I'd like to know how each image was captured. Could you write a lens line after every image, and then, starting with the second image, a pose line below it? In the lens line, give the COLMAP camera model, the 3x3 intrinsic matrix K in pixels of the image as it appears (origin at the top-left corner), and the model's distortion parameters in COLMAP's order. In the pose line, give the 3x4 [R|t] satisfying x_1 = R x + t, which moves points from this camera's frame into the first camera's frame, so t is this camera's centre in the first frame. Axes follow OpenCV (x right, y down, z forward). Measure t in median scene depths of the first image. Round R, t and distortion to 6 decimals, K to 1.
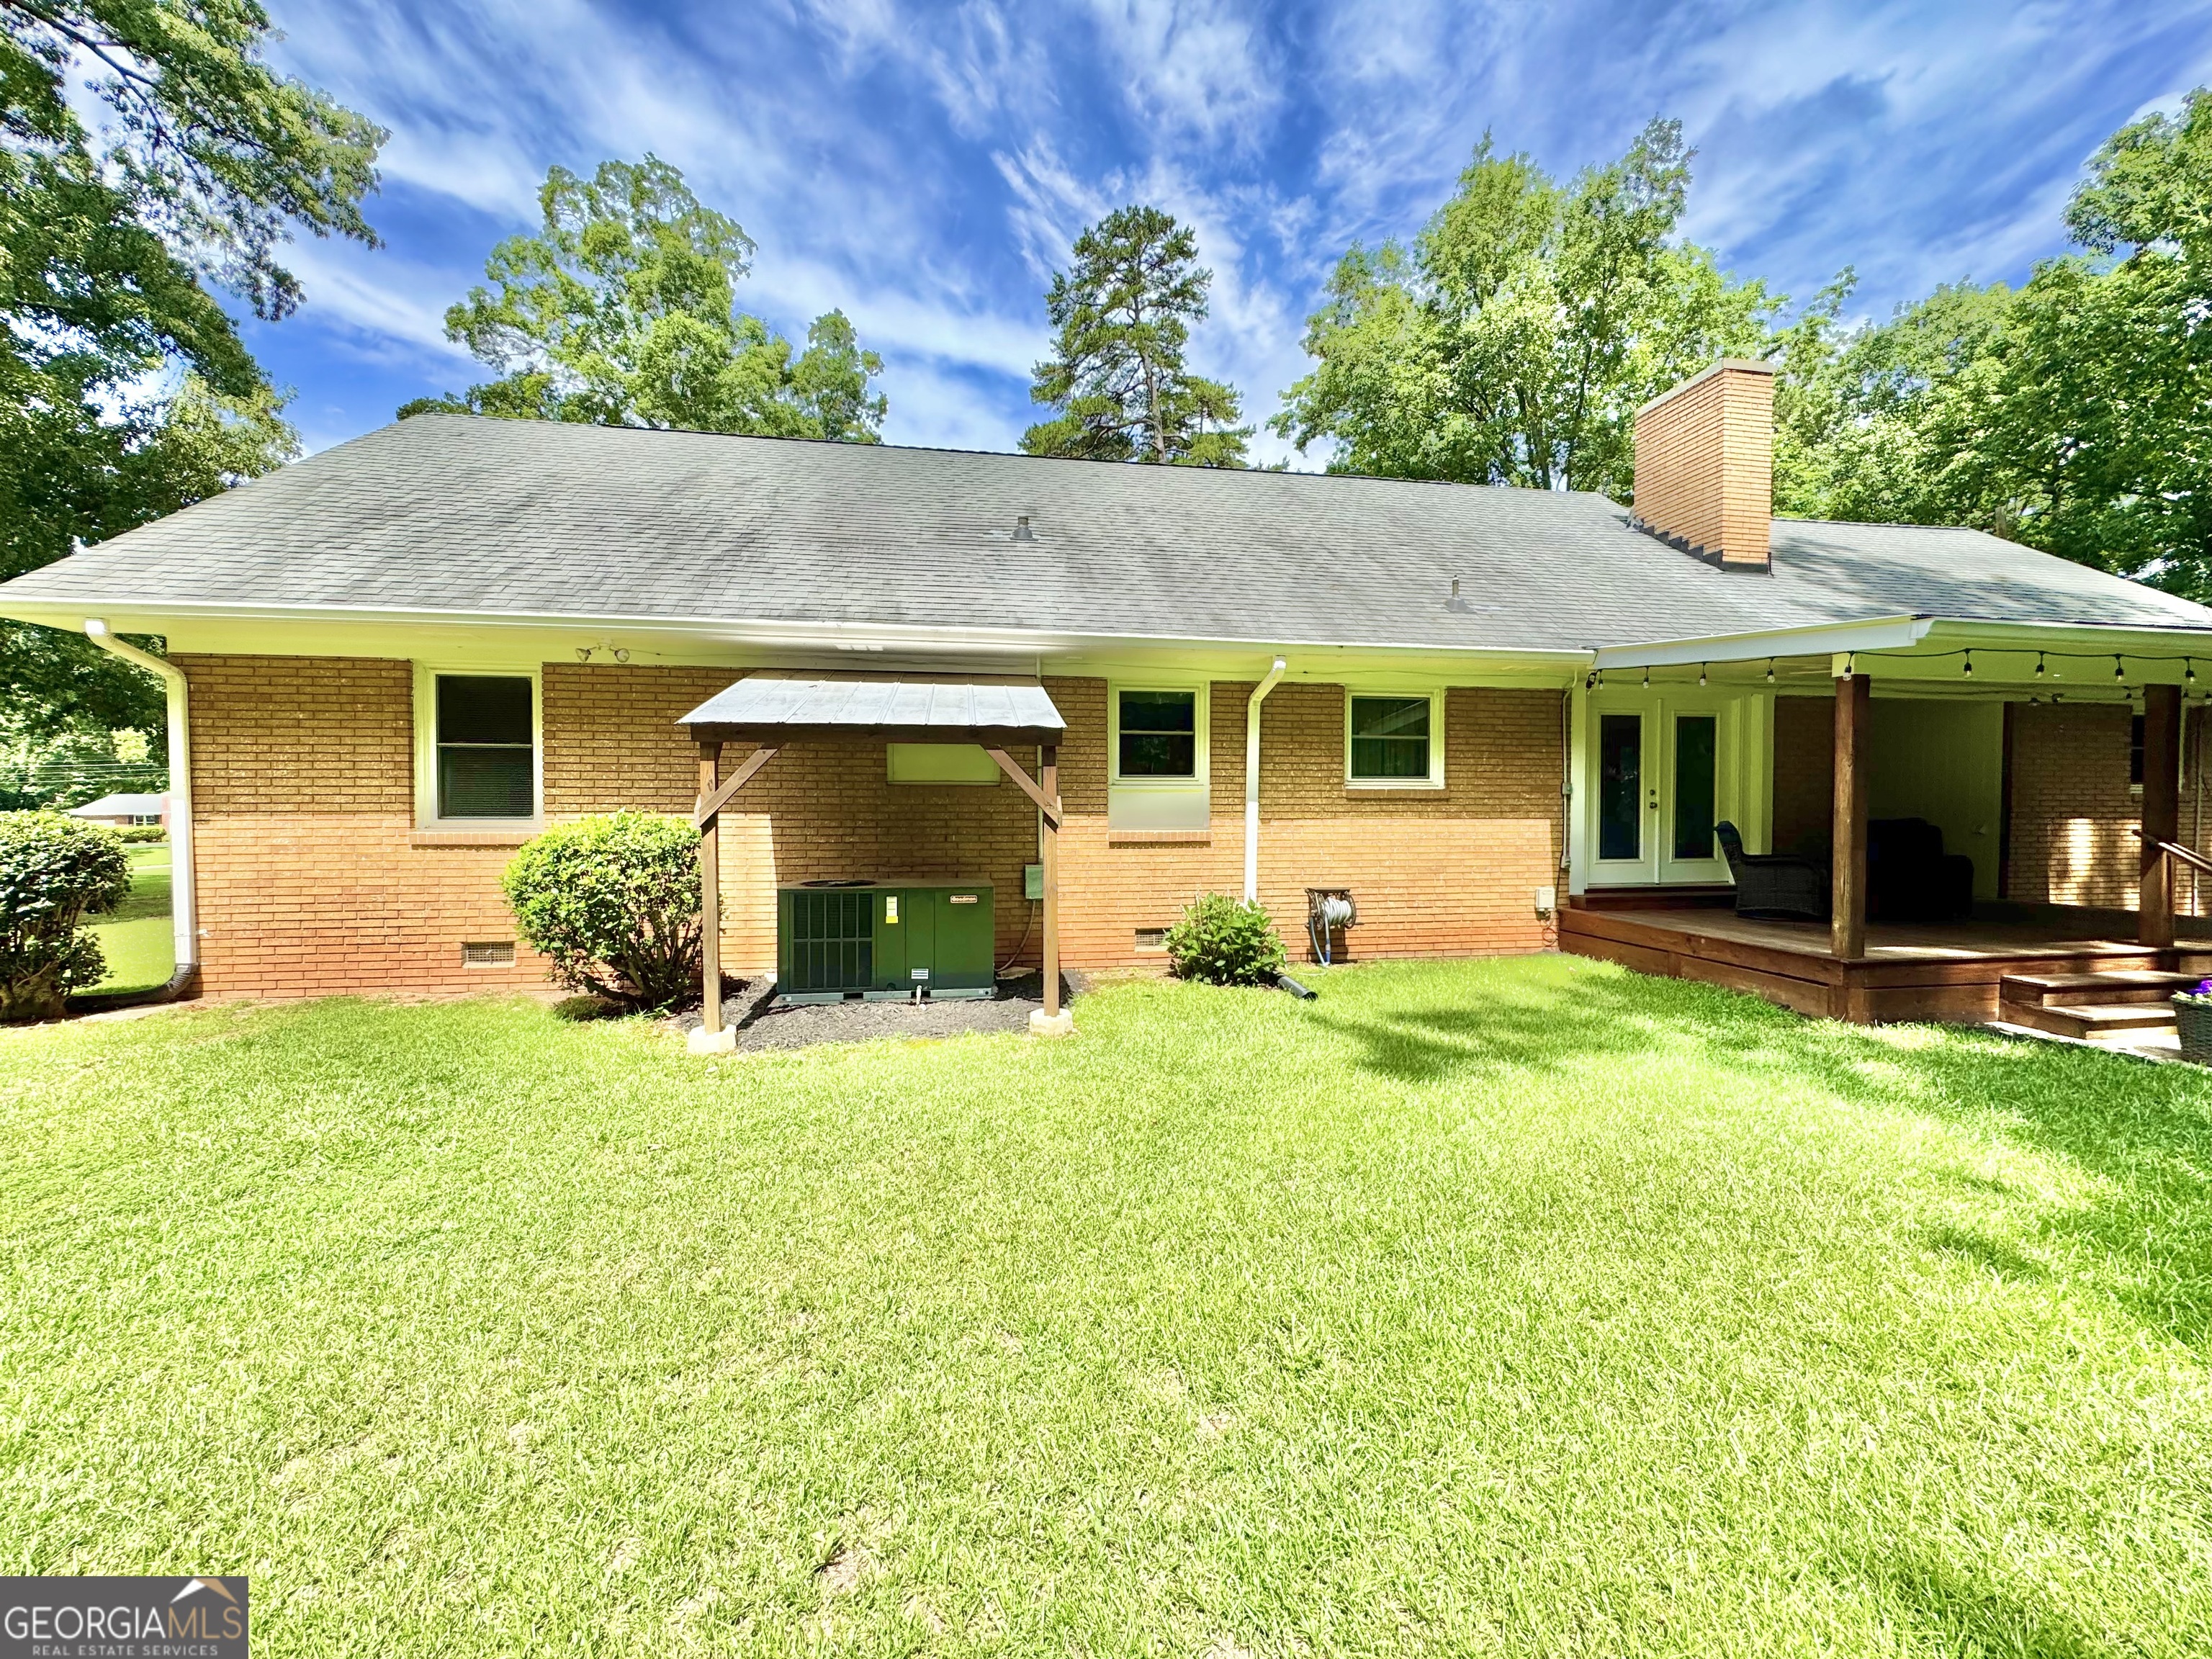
lens RADIAL K [[884.5, 0, 1104.7], [0, 884.5, 821.8], [0, 0, 1]] dist [-0.003000, 0.000407]
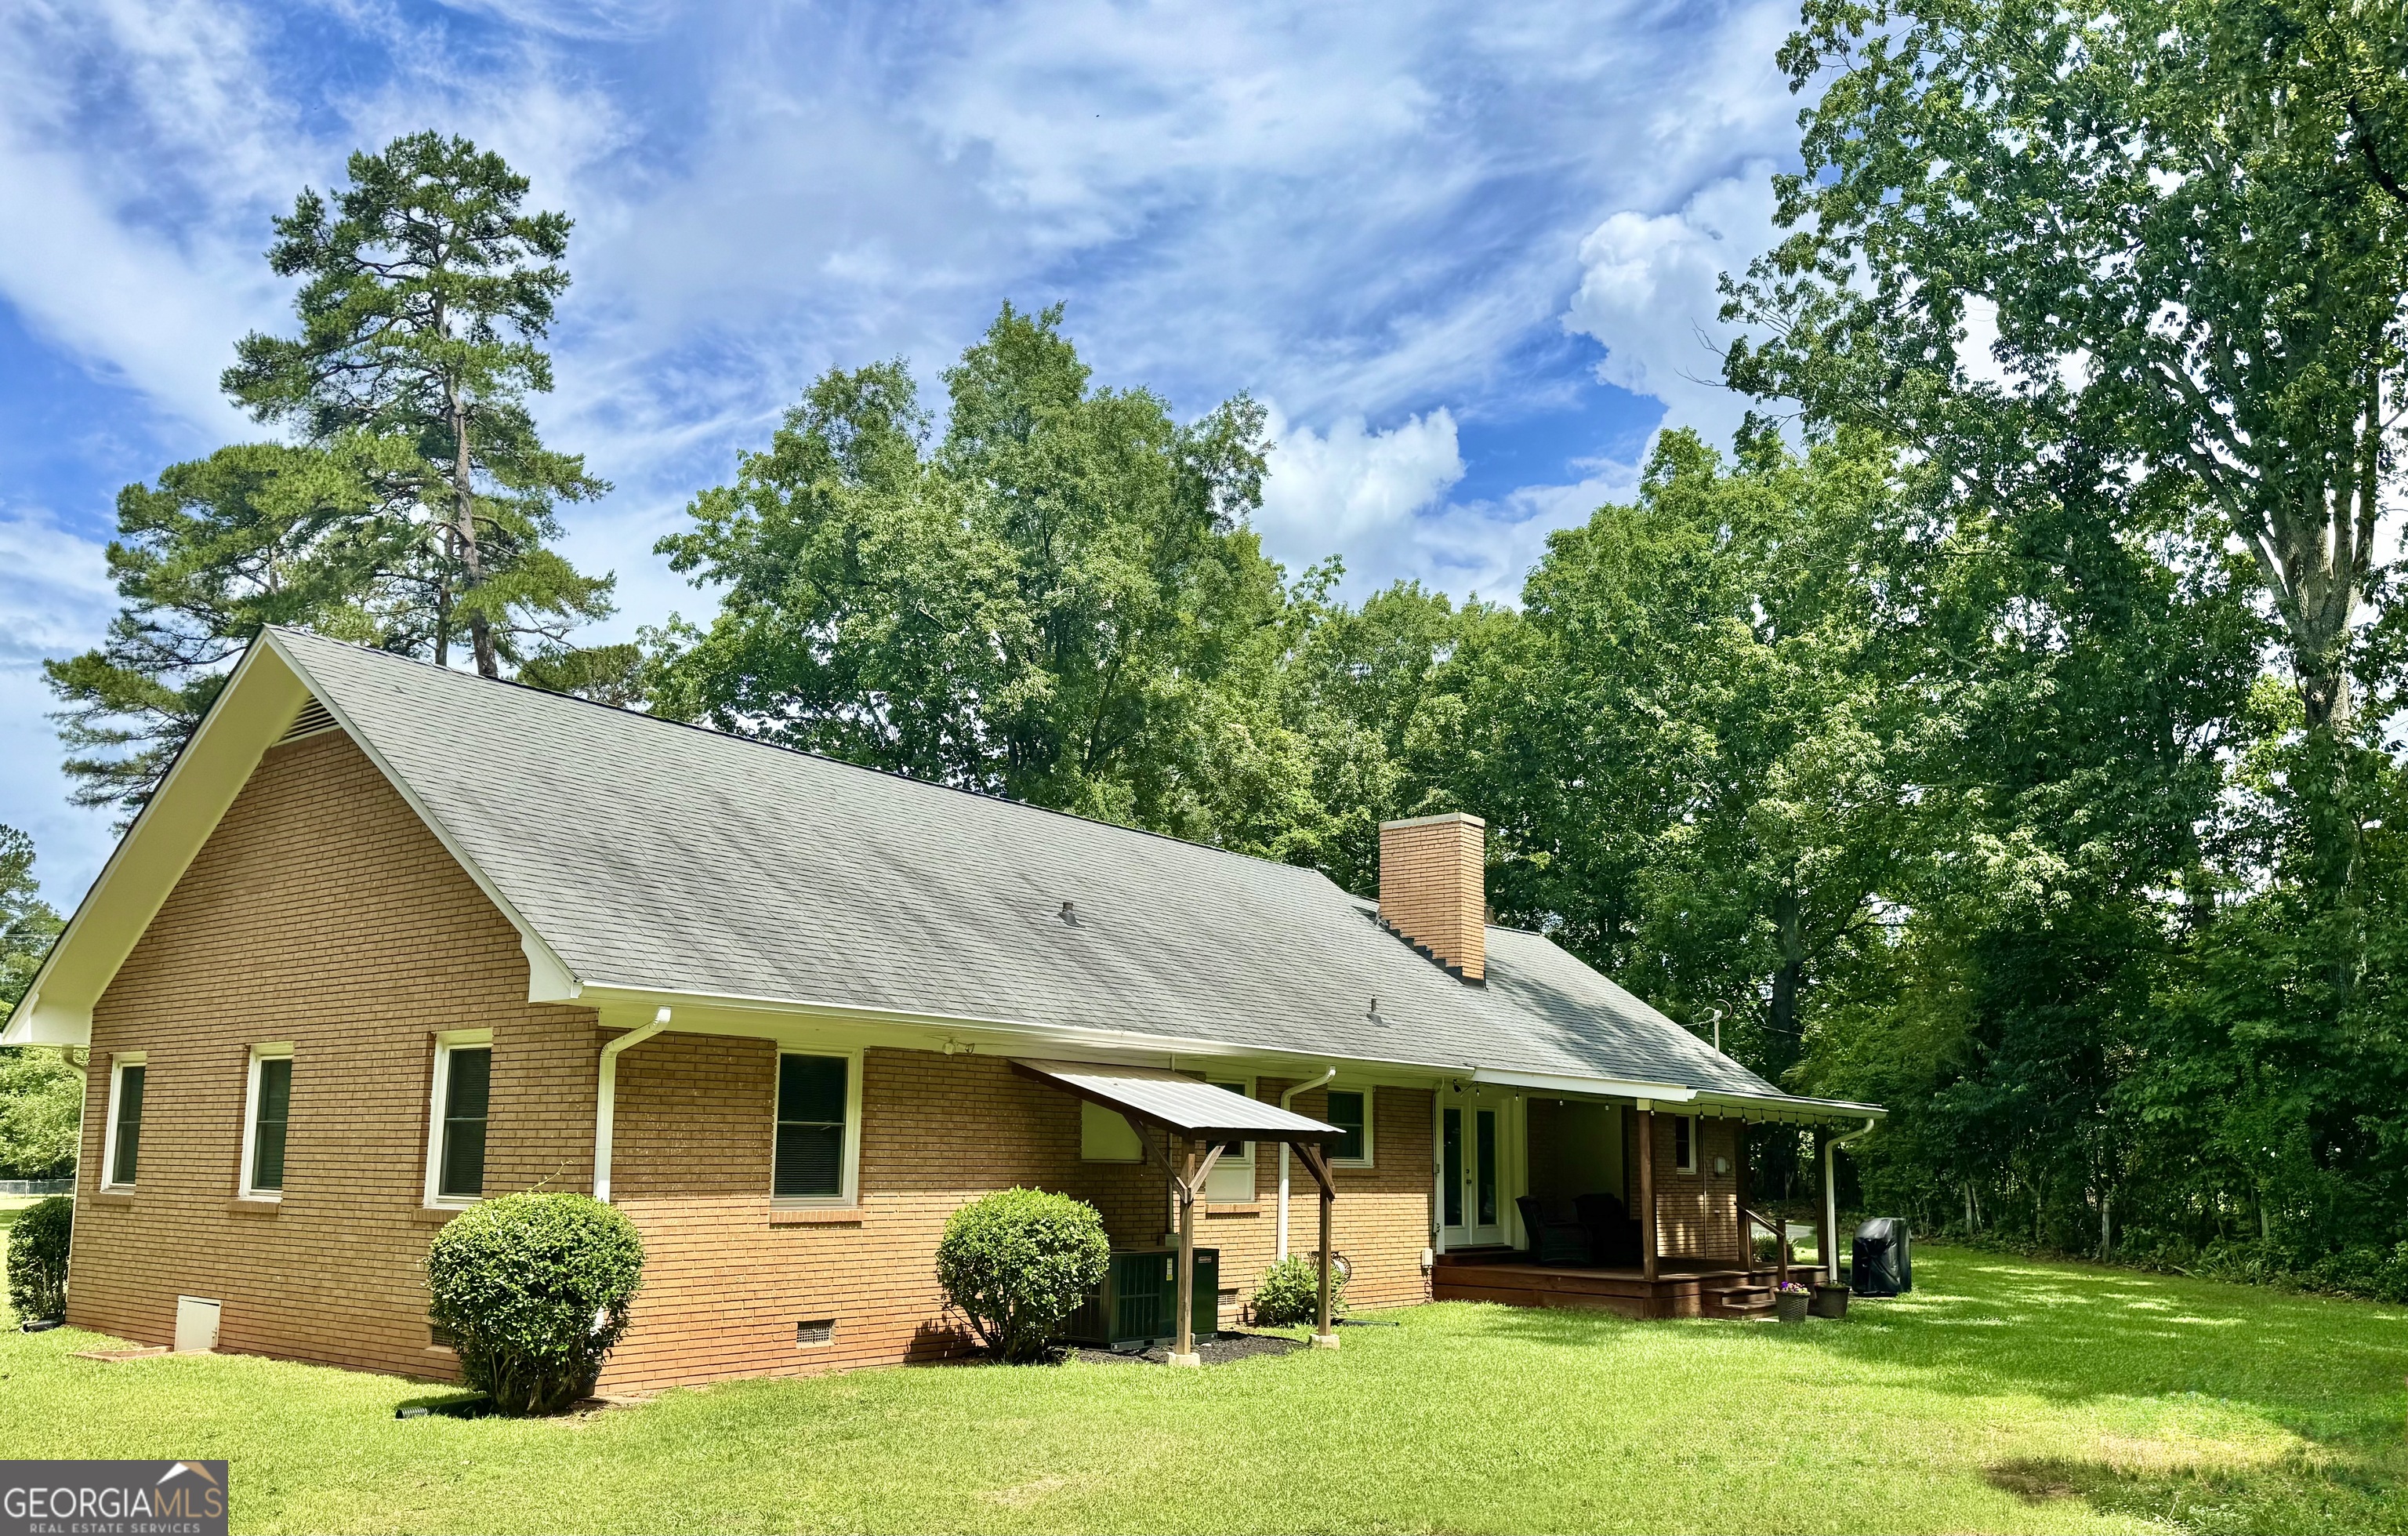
lens RADIAL K [[2072.4, 0, 1204.0], [0, 2072.4, 768.0], [0, 0, 1]] dist [-0.001423, -0.000116]
pose [[0.714194, 0.136140, 0.686580, -1.833927], [0.006051, 0.979665, -0.200549, -0.005492], [-0.699921, 0.147386, 0.698847, -0.932454]]
